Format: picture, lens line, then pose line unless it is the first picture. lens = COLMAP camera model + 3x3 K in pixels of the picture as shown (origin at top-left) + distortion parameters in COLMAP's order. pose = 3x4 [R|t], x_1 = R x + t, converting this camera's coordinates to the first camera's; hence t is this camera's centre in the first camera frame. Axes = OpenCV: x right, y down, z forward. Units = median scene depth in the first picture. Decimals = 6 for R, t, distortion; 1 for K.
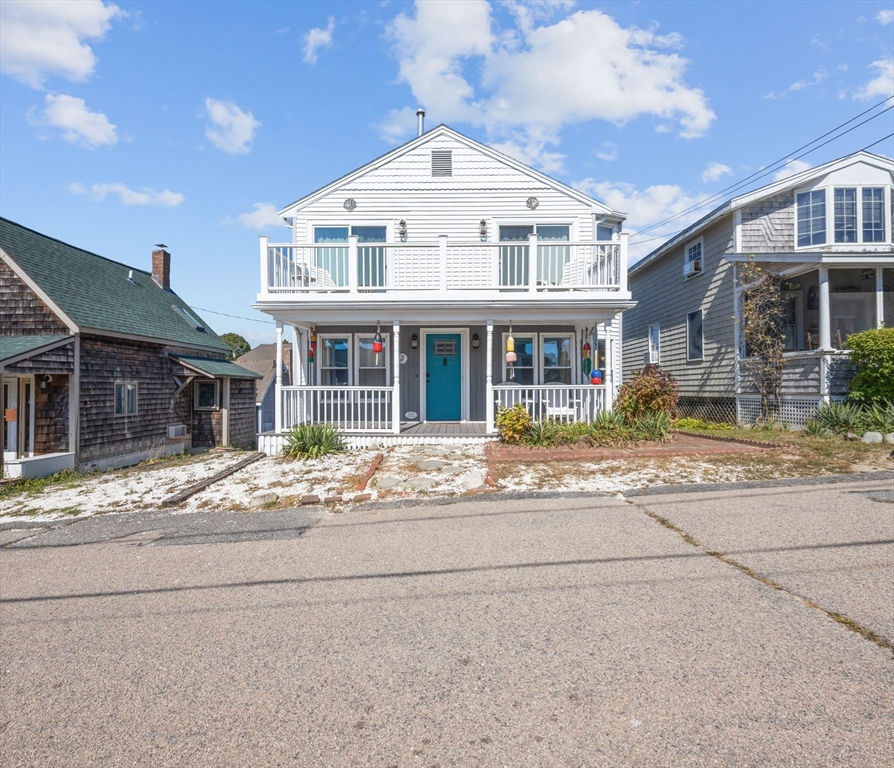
lens RADIAL K [[450.3, 0, 447.0], [0, 450.3, 384.0], [0, 0, 1]] dist [-0.001002, -0.000121]
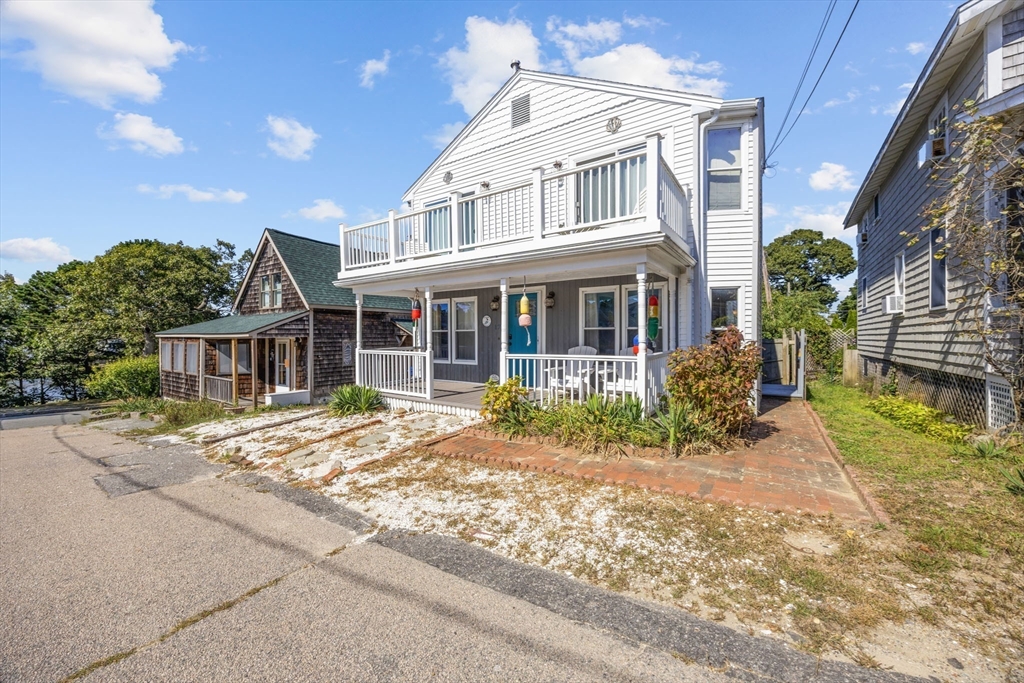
lens RADIAL K [[394.2, 0, 512.0], [0, 394.2, 341.5], [0, 0, 1]] dist [-0.004650, -0.000139]
pose [[0.830536, 0.005781, -0.556935, 0.433413], [0.007120, 0.999754, 0.020996, -0.028962], [0.556919, -0.021404, 0.830291, 0.302091]]
